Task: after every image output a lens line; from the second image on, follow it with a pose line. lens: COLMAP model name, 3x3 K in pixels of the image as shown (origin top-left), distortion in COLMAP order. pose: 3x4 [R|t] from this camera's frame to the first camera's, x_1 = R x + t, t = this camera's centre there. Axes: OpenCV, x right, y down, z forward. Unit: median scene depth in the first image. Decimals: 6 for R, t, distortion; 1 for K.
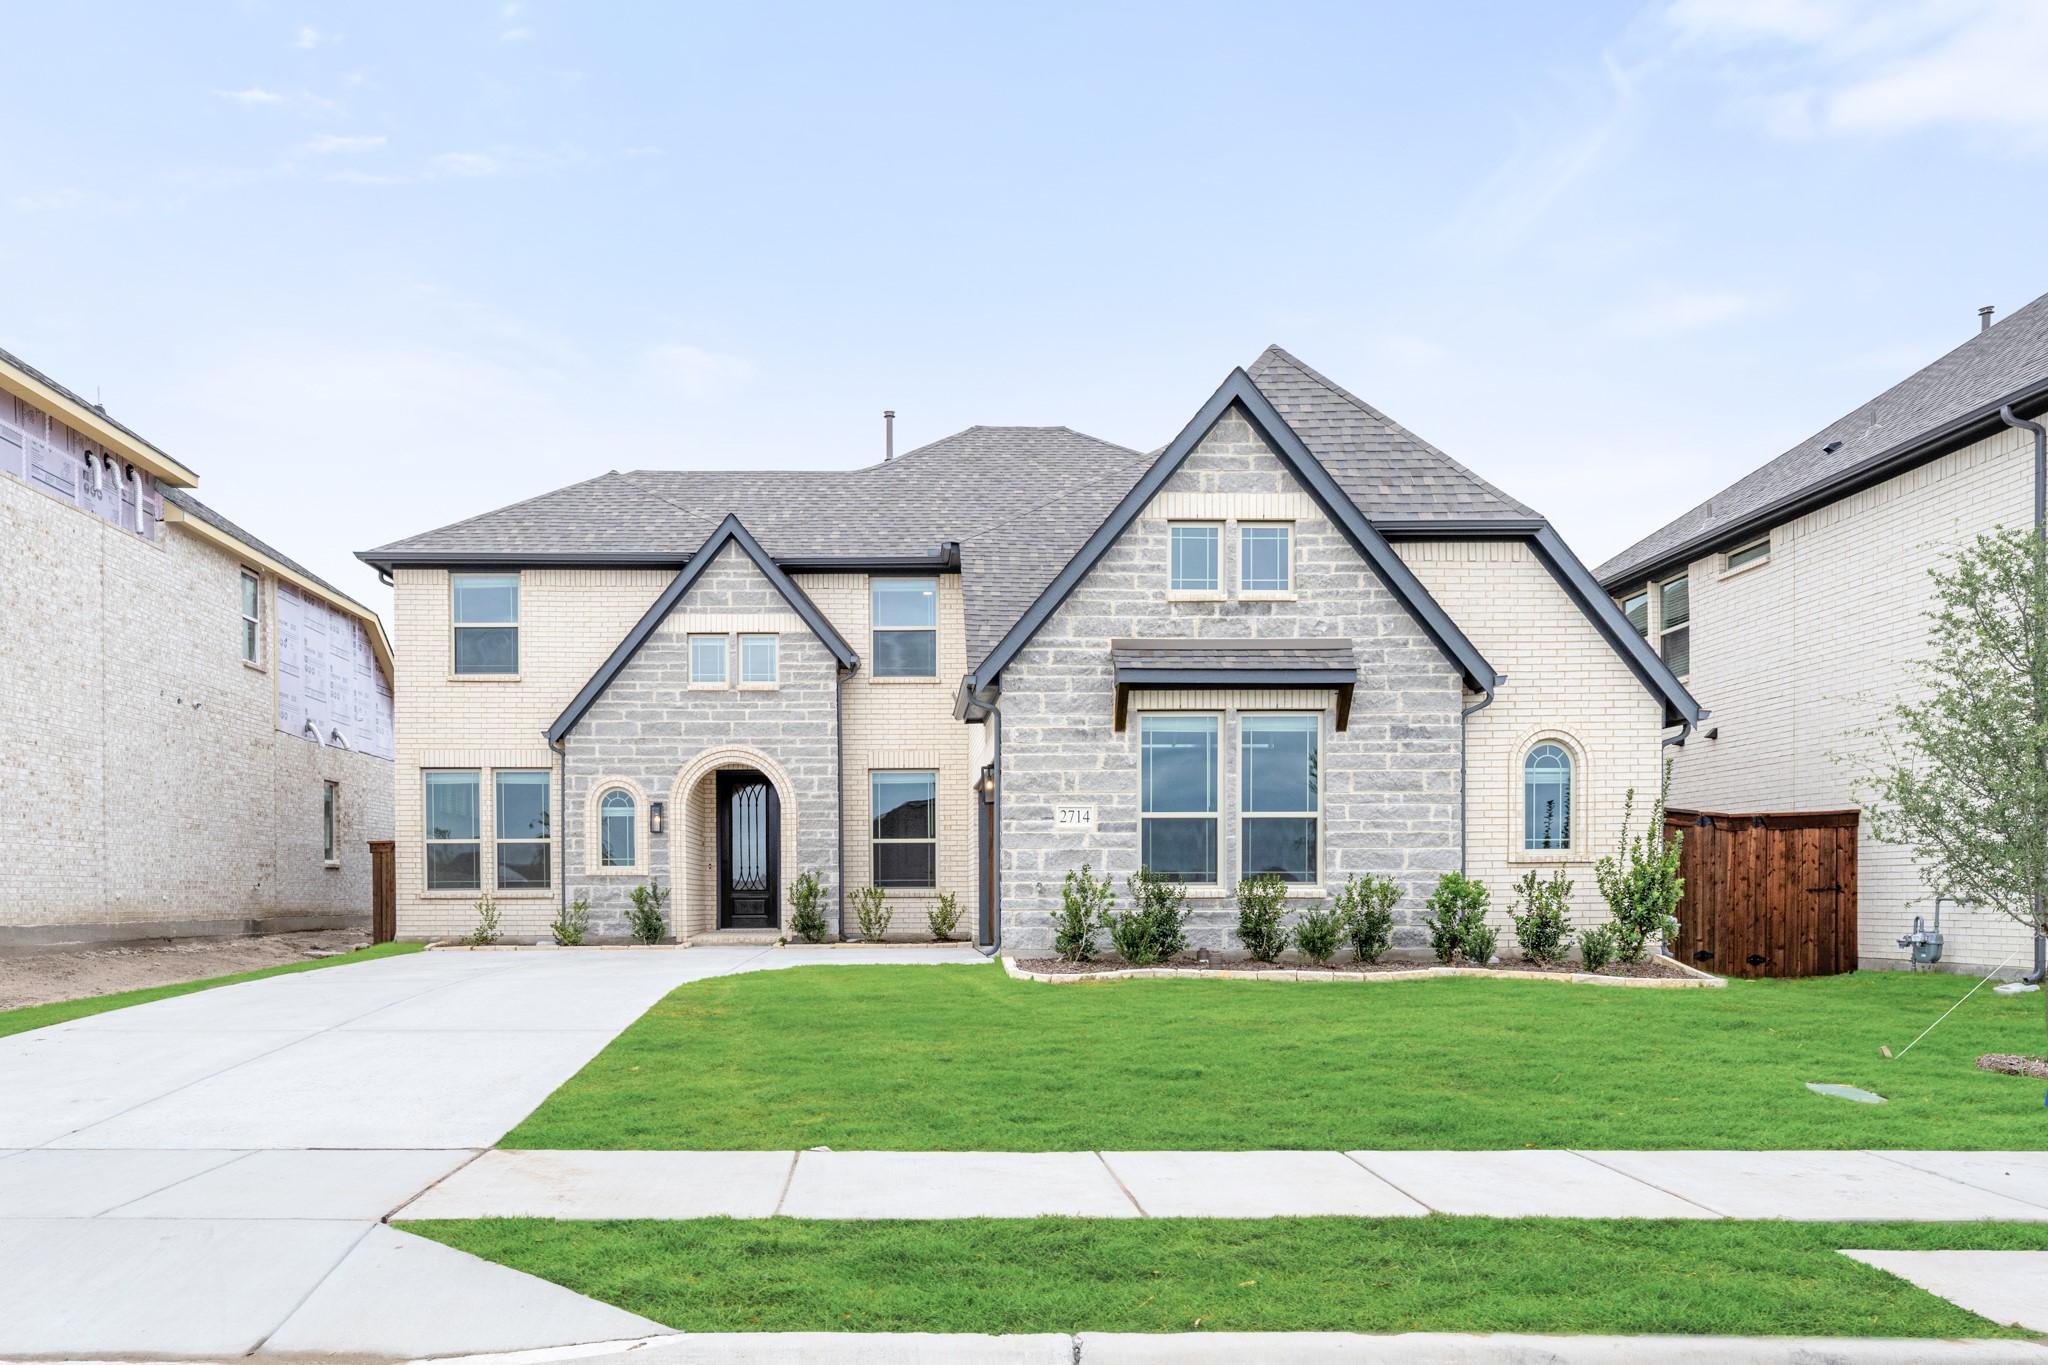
lens RADIAL K [[1289.7, 0, 1024.3], [0, 1289.7, 638.3], [0, 0, 1]] dist [-0.002190, -0.001022]
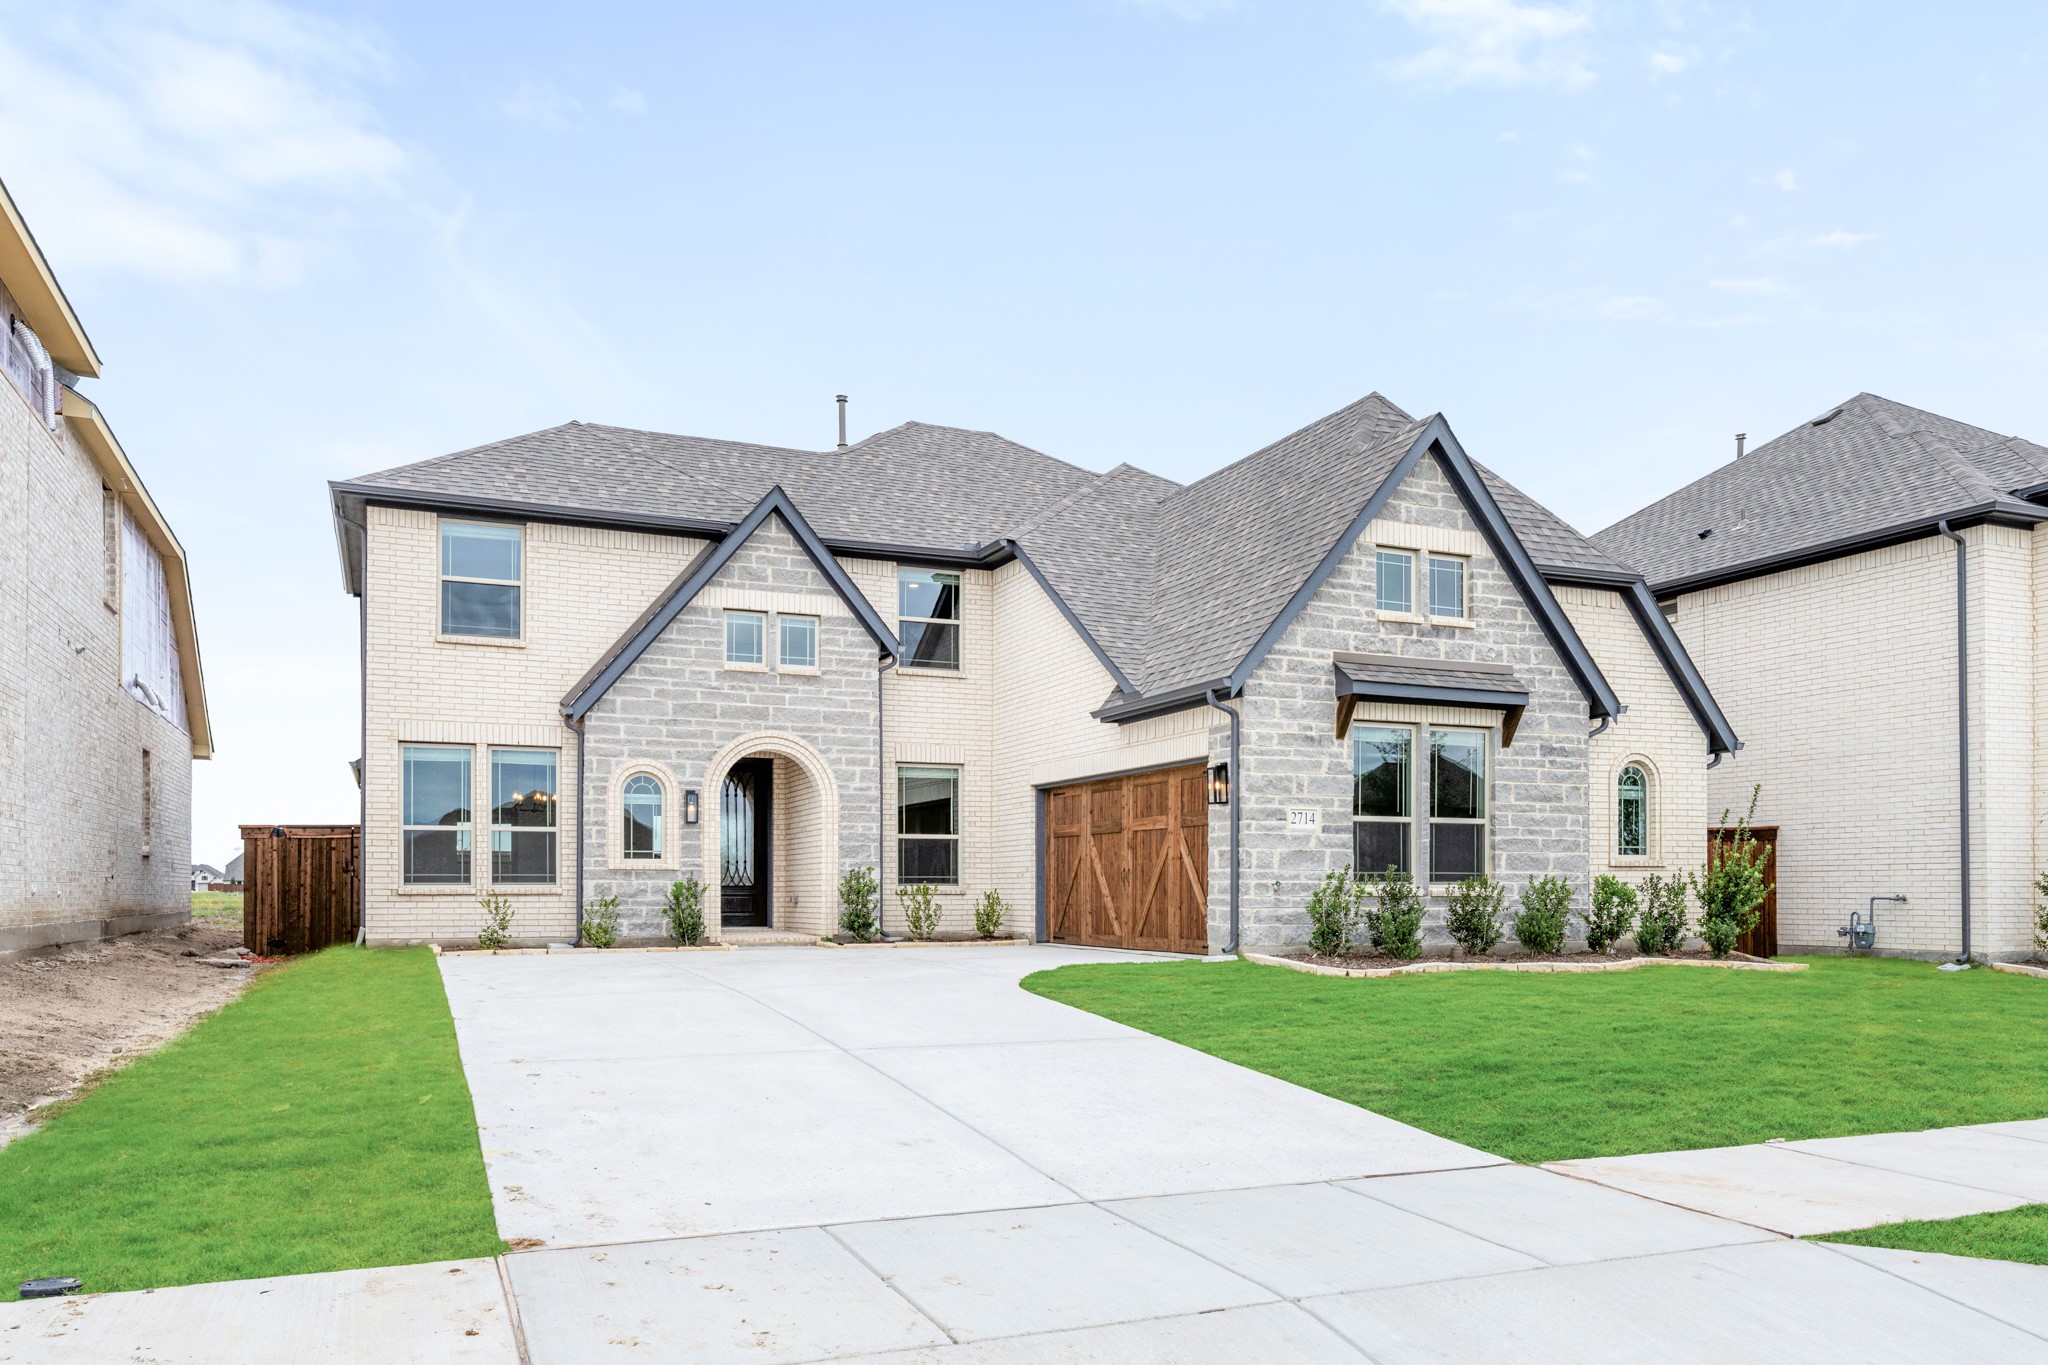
lens RADIAL K [[1242.9, 0, 1023.9], [0, 1242.9, 622.0], [0, 0, 1]] dist [-0.000587, -0.000658]
pose [[0.939291, 0.075683, 0.334671, -0.506505], [-0.070088, 0.997125, -0.028783, 0.023155], [-0.335887, 0.003580, 0.941895, 0.119188]]
